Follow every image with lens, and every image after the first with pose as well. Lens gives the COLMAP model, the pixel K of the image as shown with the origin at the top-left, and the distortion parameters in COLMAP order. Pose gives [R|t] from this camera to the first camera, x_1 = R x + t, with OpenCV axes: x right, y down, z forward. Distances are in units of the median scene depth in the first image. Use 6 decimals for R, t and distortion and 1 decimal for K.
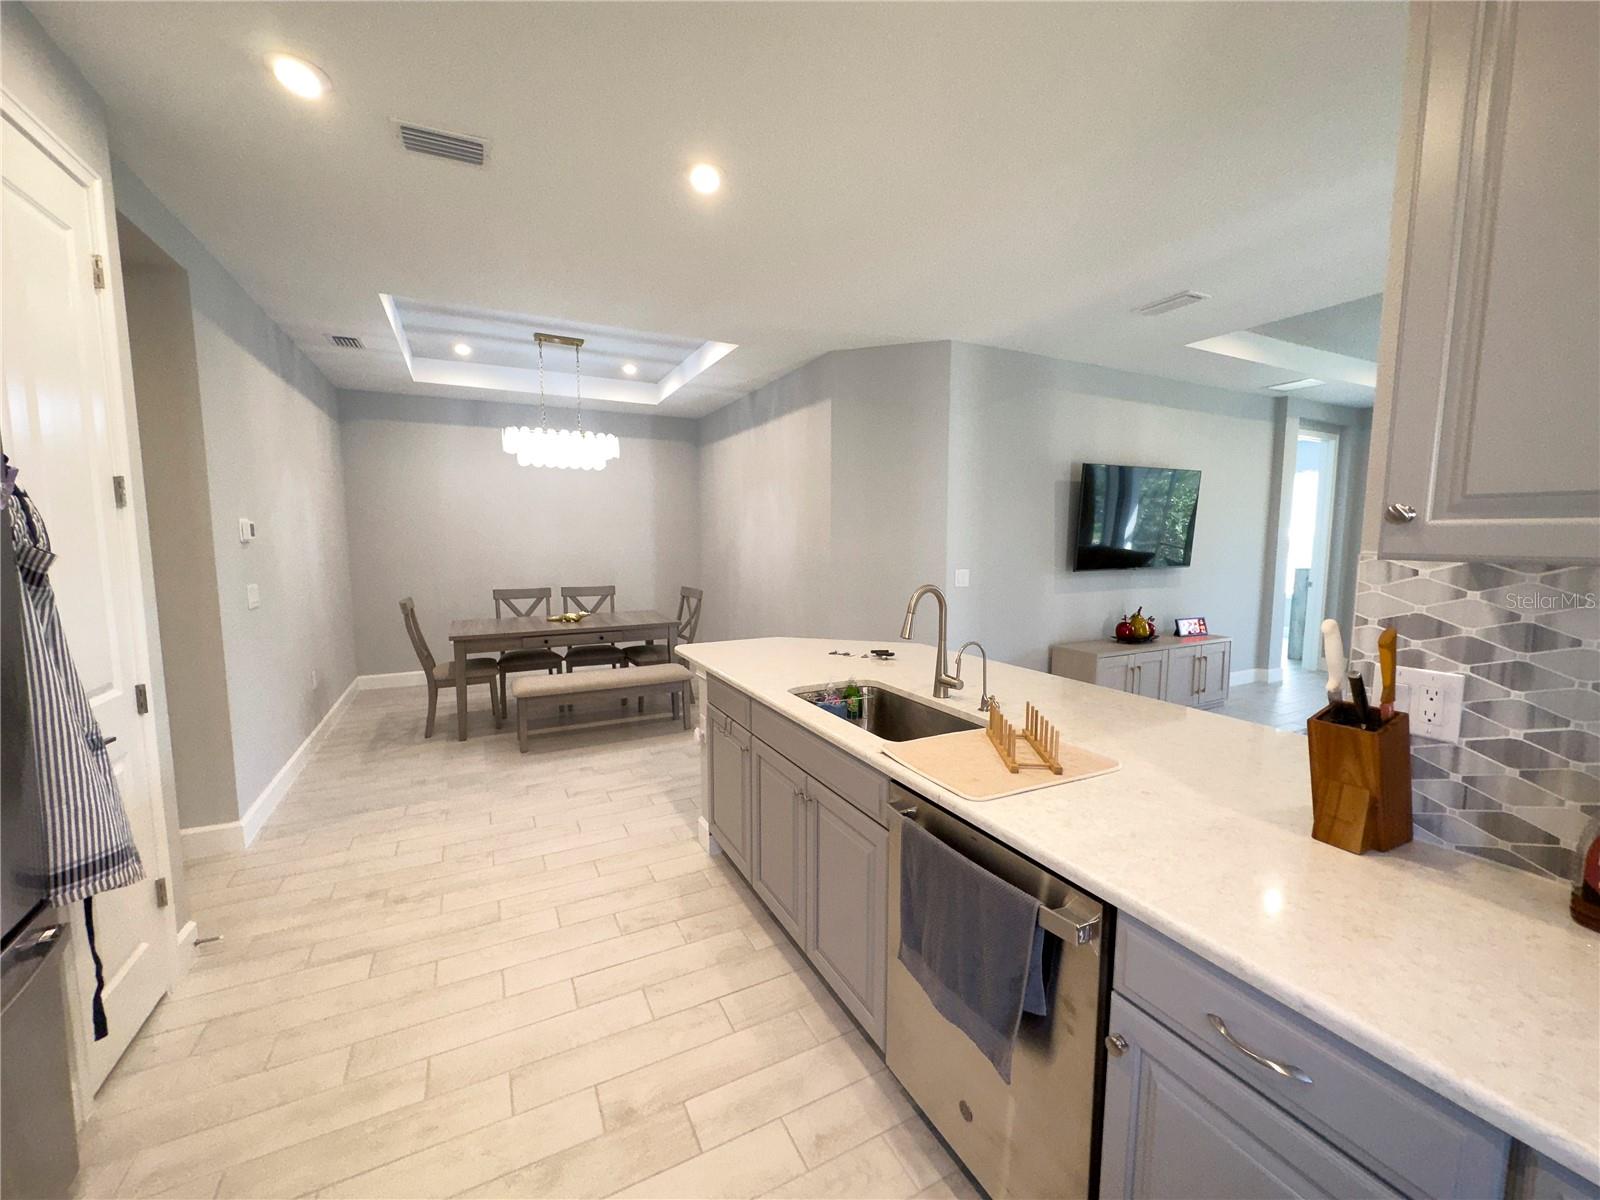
lens RADIAL K [[637.8, 0, 798.4], [0, 637.8, 605.7], [0, 0, 1]] dist [-0.001327, 0.000890]
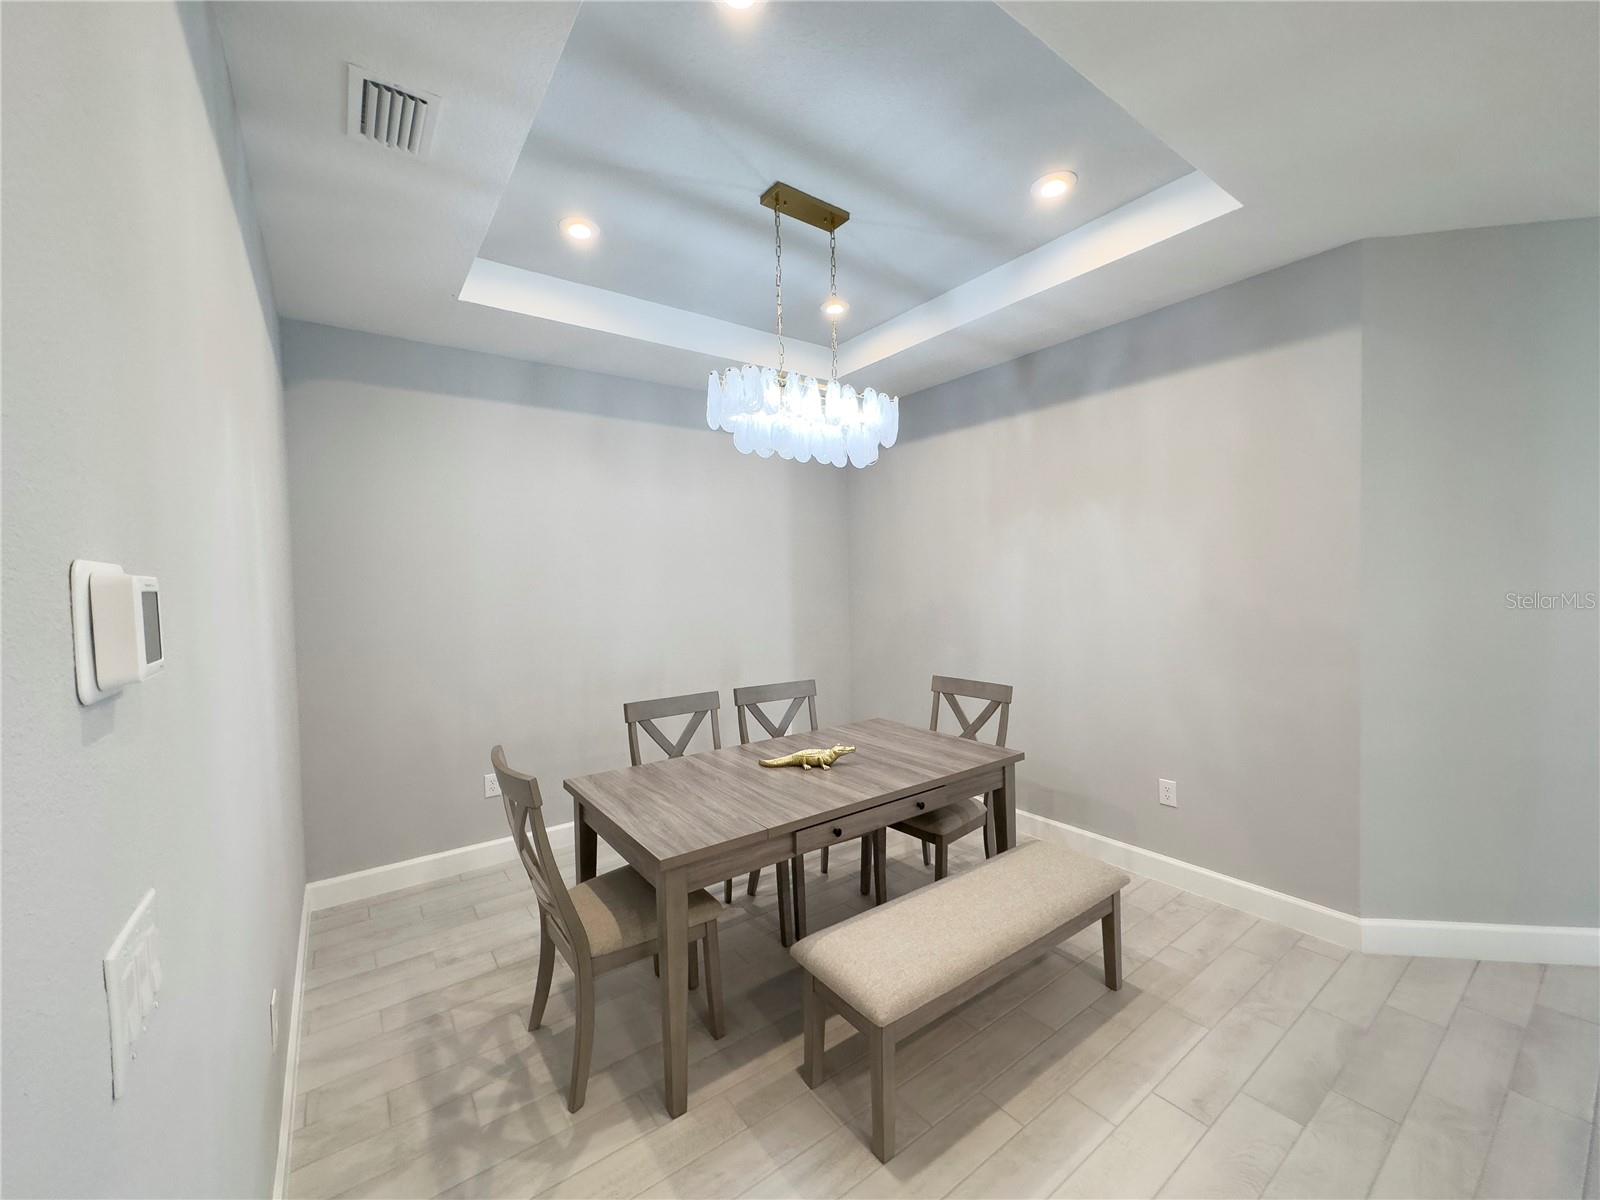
lens RADIAL K [[637.8, 0, 800.7], [0, 637.8, 606.3], [0, 0, 1]] dist [-0.001327, 0.000890]
pose [[0.986104, -0.032777, 0.162863, -0.468921], [0.044703, 0.996537, -0.070111, -0.068433], [-0.160001, 0.076417, 0.984155, 0.527412]]
